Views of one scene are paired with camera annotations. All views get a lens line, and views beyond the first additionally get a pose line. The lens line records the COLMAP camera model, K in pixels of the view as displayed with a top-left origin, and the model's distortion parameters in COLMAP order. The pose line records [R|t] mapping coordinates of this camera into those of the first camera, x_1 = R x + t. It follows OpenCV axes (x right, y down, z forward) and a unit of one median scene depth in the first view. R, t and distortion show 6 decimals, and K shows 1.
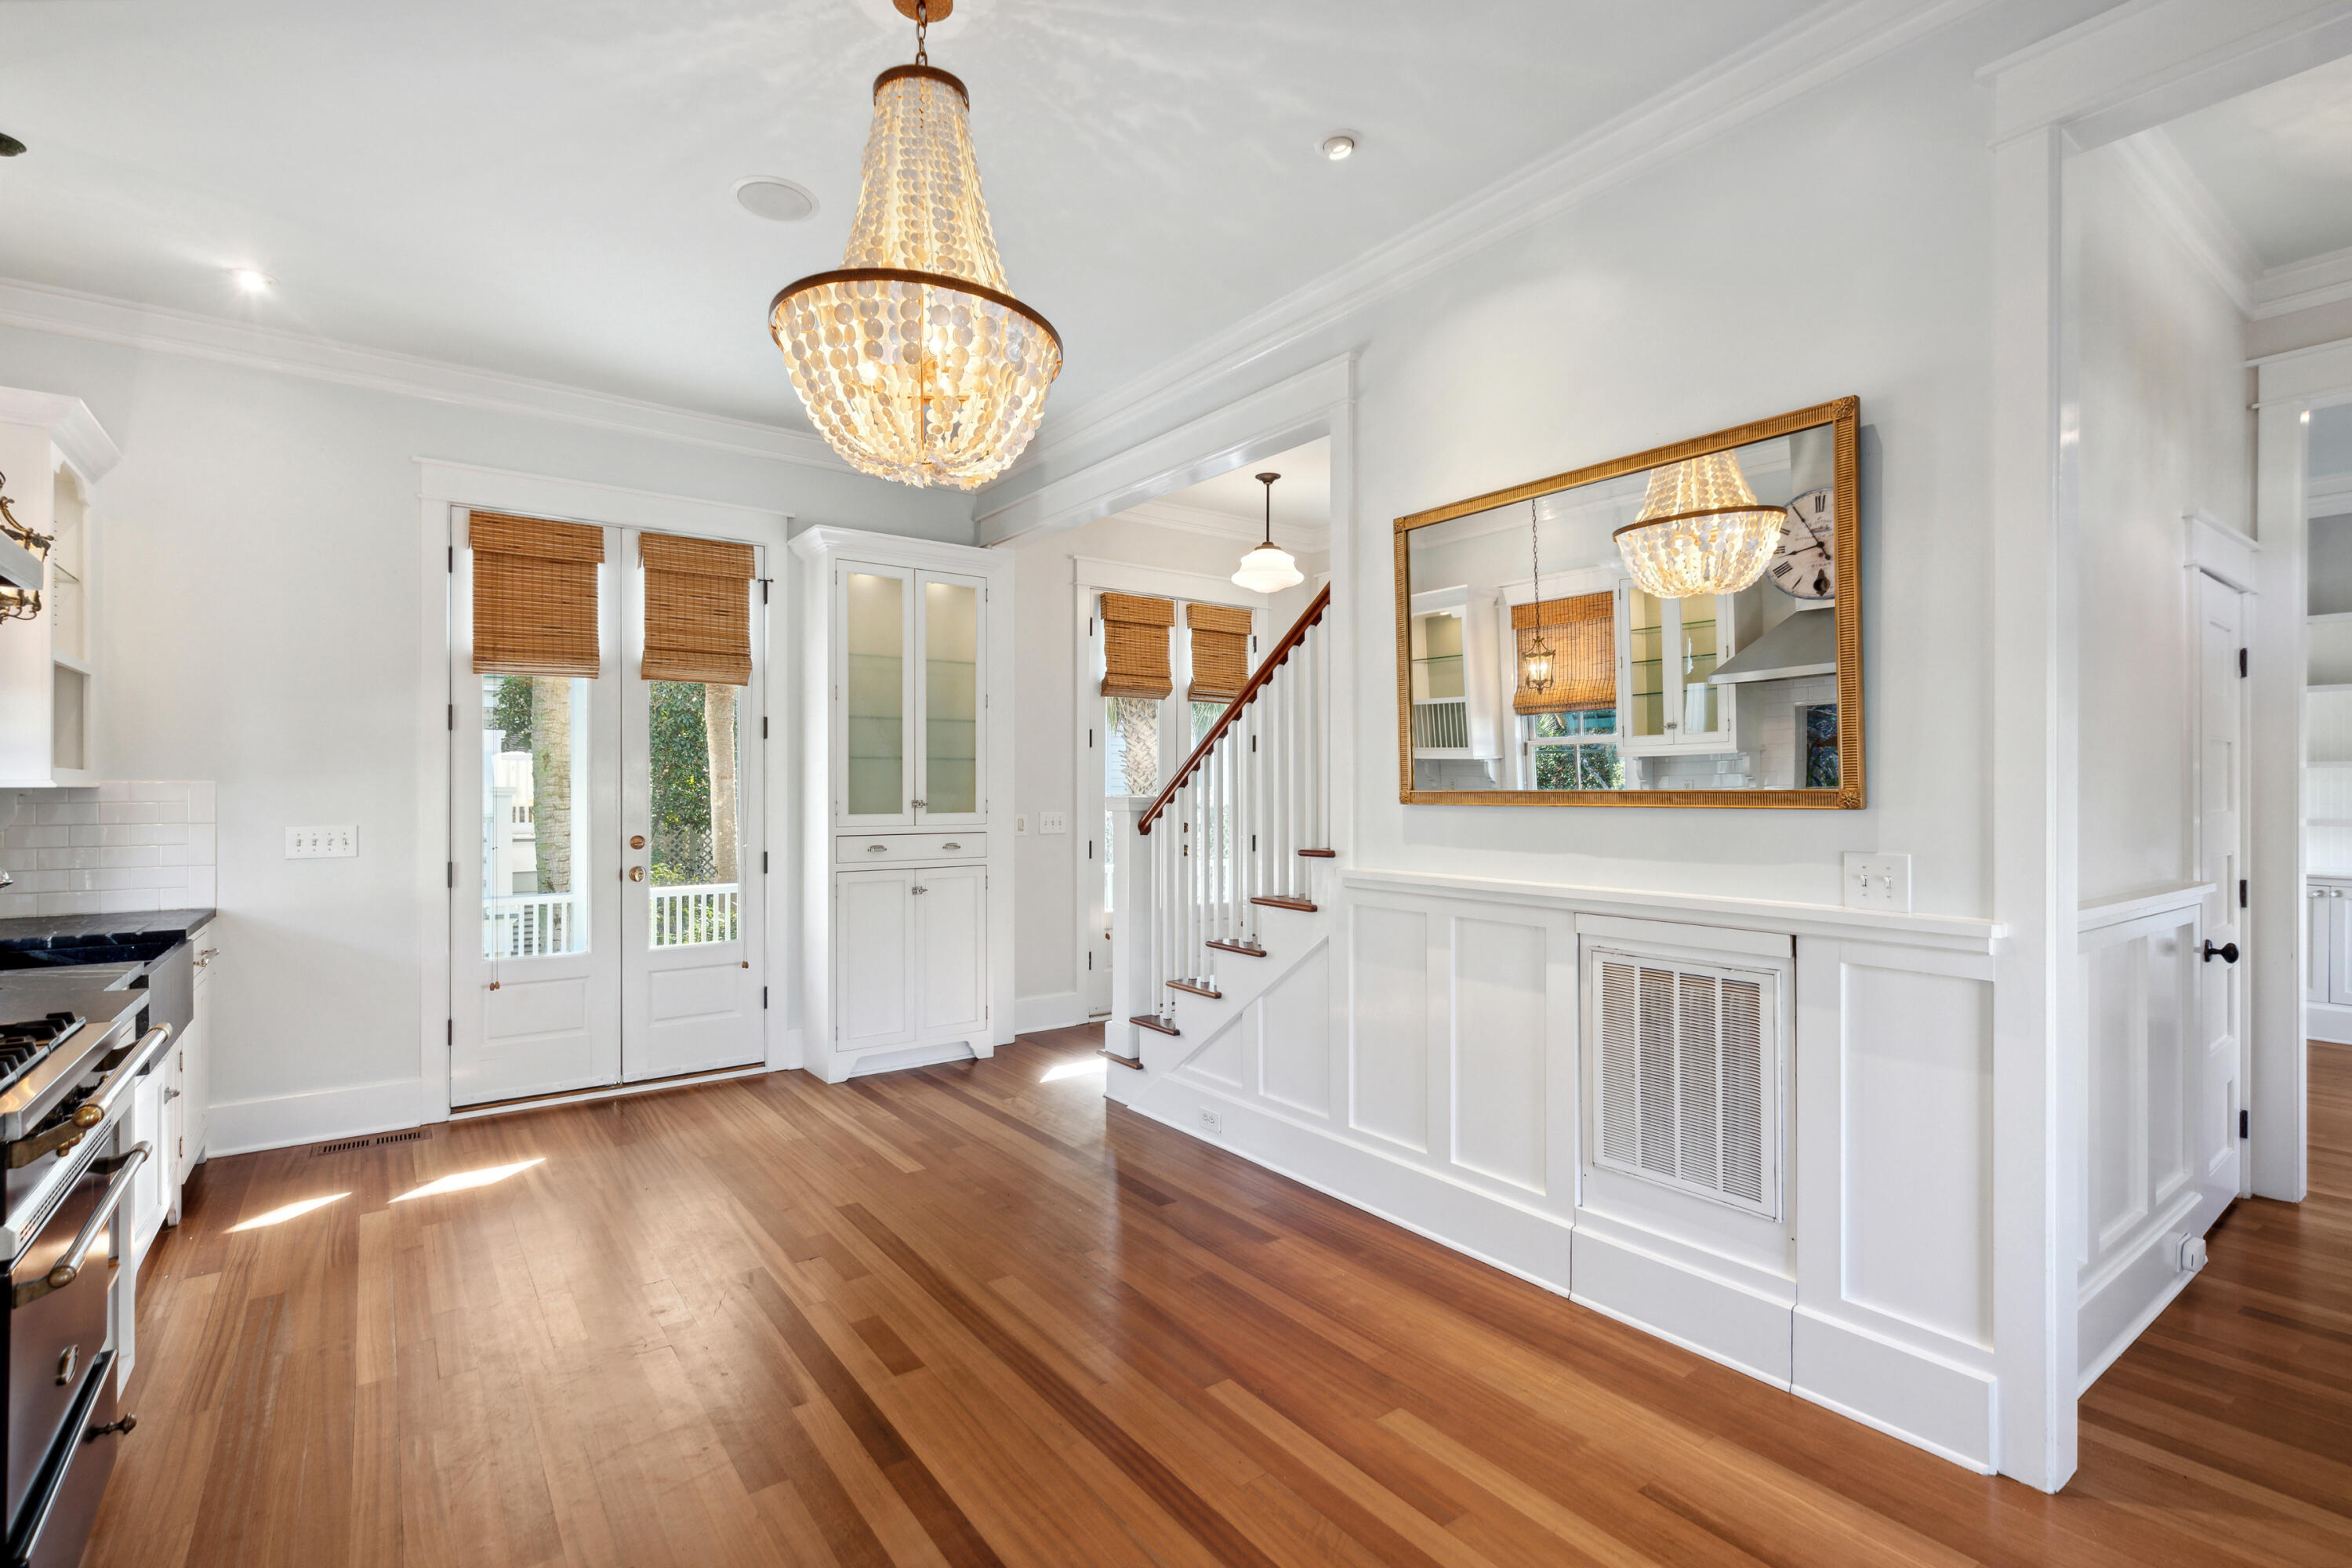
lens RADIAL K [[1071.0, 0, 1224.5], [0, 1071.0, 784.8], [0, 0, 1]] dist [0.004521, -0.000493]
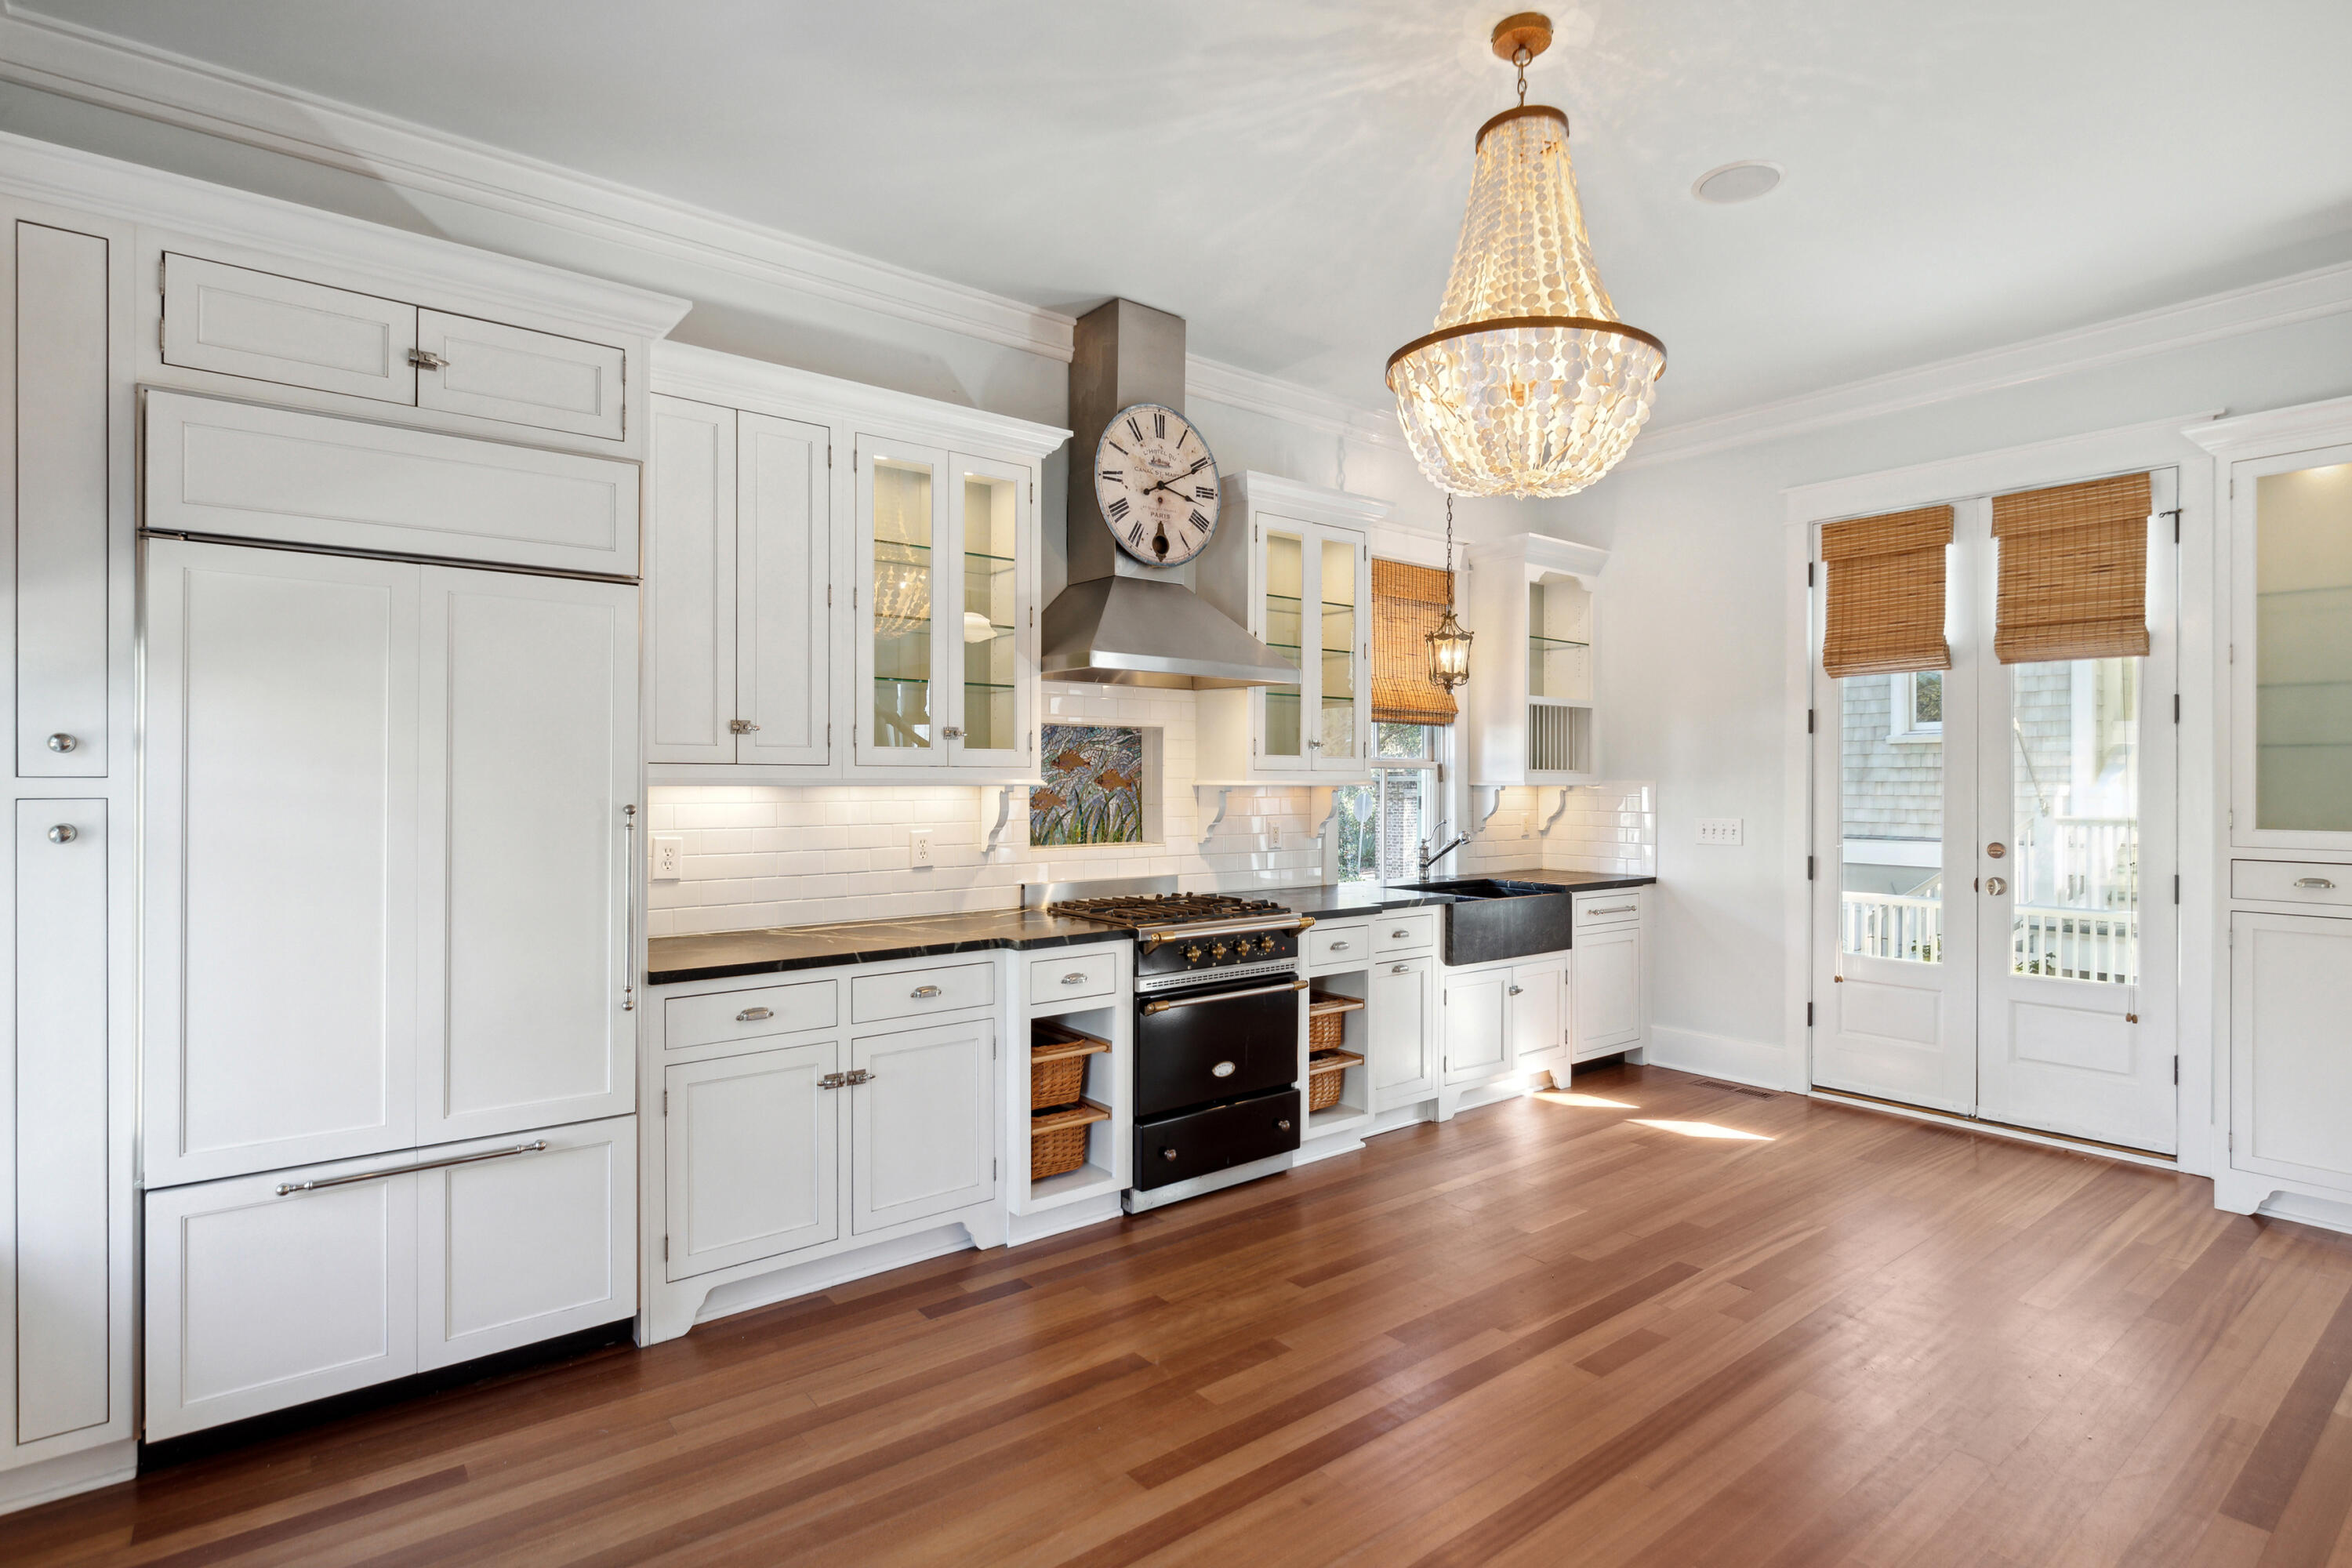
lens RADIAL K [[1157.3, 0, 1169.4], [0, 1157.3, 790.7], [0, 0, 1]] dist [0.020099, 0.000606]
pose [[0.044071, 0.006796, -0.999005, 0.393322], [-0.003971, 0.999970, 0.006627, 0.001192], [0.999021, 0.003675, 0.044097, 0.288451]]
